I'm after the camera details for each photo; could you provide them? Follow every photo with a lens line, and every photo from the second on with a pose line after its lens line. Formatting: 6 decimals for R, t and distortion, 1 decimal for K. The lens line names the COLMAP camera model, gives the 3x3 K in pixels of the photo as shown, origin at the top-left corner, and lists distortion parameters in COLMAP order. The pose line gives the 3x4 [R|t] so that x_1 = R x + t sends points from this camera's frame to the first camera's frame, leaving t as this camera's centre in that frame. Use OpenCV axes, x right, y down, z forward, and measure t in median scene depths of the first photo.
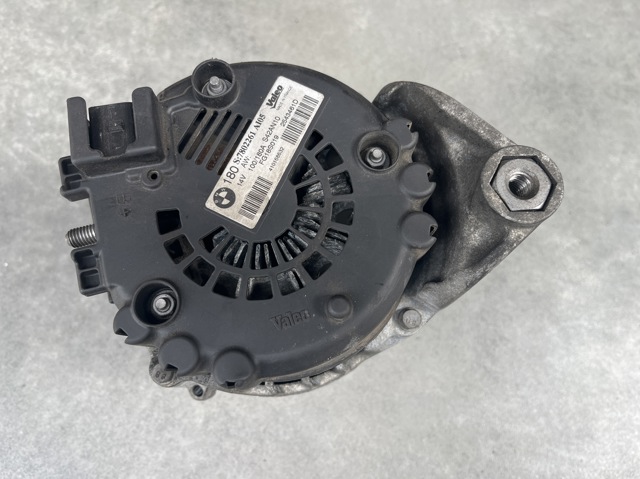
lens RADIAL K [[437.9, 0, 320.0], [0, 437.9, 239.5], [0, 0, 1]] dist [-0.001982, -0.007537]
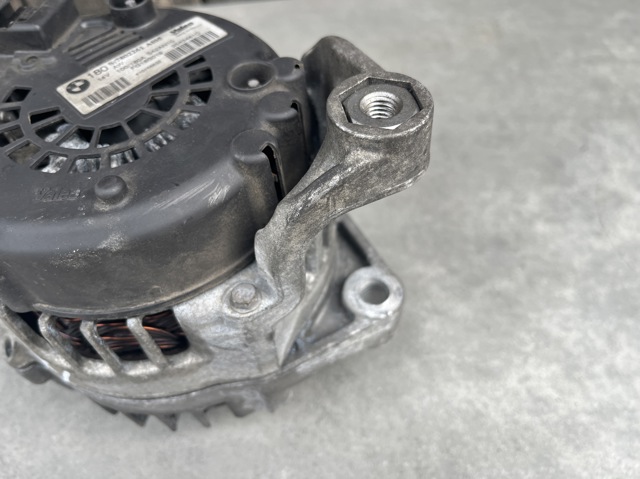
lens RADIAL K [[437.9, 0, 320.0], [0, 437.9, 239.5], [0, 0, 1]] dist [-0.001982, -0.007537]
pose [[0.947842, 0.216346, -0.234074, 0.549213], [-0.284297, 0.905878, -0.313943, 0.339871], [0.144122, 0.364115, 0.920135, 0.323669]]
